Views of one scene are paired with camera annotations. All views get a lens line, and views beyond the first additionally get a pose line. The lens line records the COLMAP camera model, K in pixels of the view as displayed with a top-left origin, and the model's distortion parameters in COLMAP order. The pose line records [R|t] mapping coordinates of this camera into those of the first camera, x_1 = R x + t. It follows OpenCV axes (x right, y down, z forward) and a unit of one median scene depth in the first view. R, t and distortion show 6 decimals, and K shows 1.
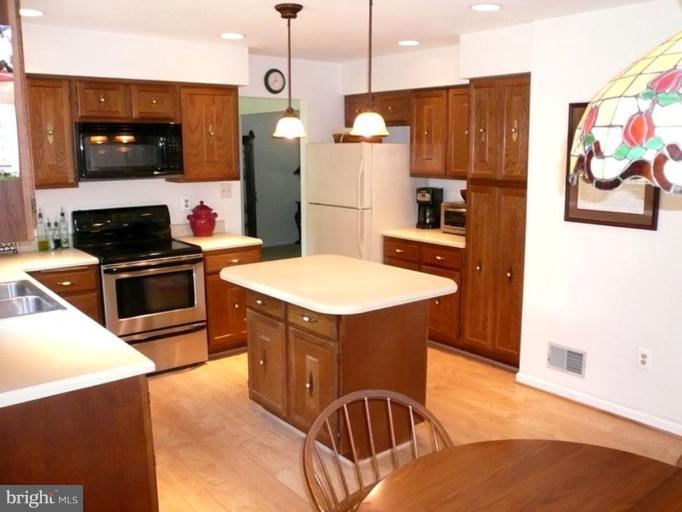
lens RADIAL K [[620.2, 0, 341.0], [0, 620.2, 256.0], [0, 0, 1]] dist [-0.081585, -0.009977]
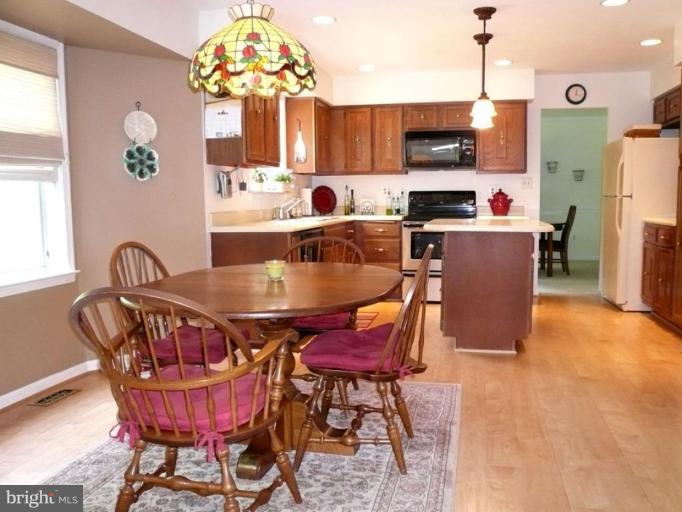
lens RADIAL K [[593.6, 0, 340.3], [0, 593.6, 267.9], [0, 0, 1]] dist [-0.105556, 0.017484]
pose [[0.605721, 0.088729, -0.790715, 0.616068], [-0.133273, 0.991037, 0.009116, 0.120610], [0.784437, 0.099859, 0.612117, -0.030277]]
